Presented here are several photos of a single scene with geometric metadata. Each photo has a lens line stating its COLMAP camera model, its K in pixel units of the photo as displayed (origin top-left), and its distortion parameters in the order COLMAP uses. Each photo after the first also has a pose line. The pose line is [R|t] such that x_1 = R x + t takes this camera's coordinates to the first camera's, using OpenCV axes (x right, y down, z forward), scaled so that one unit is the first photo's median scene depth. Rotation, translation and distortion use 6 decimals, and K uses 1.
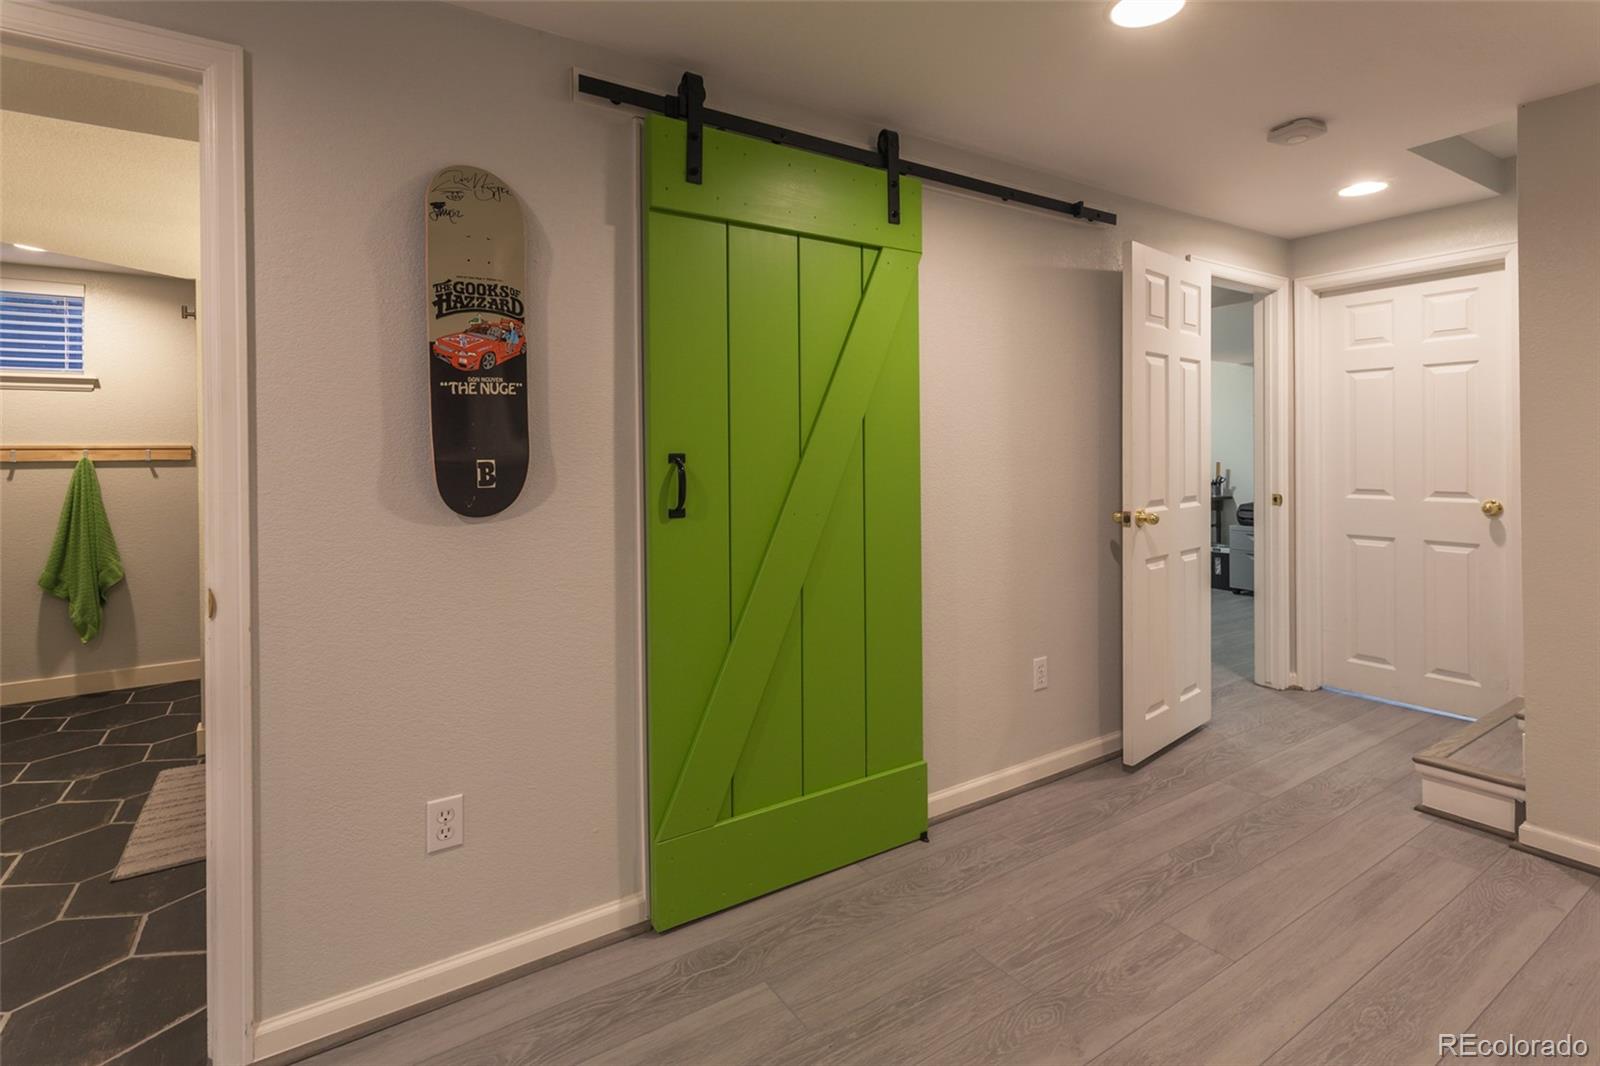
lens RADIAL K [[761.3, 0, 800.4], [0, 761.3, 467.6], [0, 0, 1]] dist [0.024599, -0.000141]
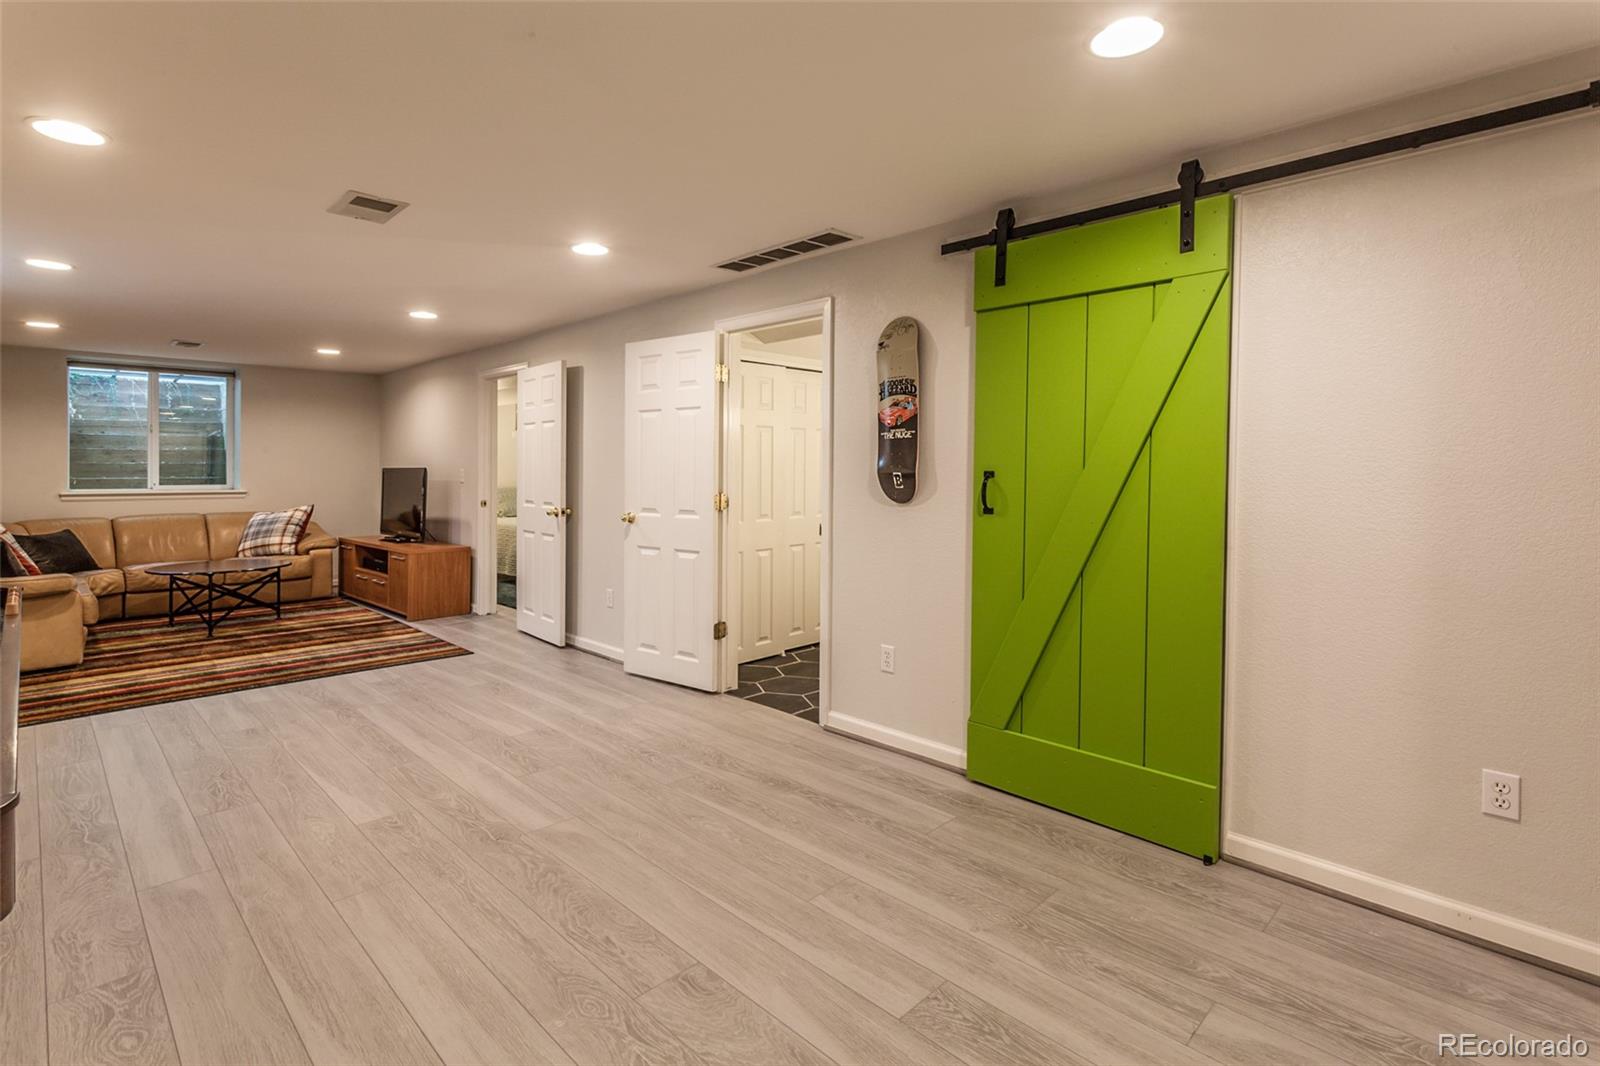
lens RADIAL K [[768.4, 0, 799.3], [0, 768.4, 465.7], [0, 0, 1]] dist [-0.022487, 0.000648]
pose [[0.207266, 0.027388, -0.977901, 1.233935], [-0.005643, 0.999625, 0.026801, -0.069690], [0.978268, -0.000036, 0.207343, 0.333755]]
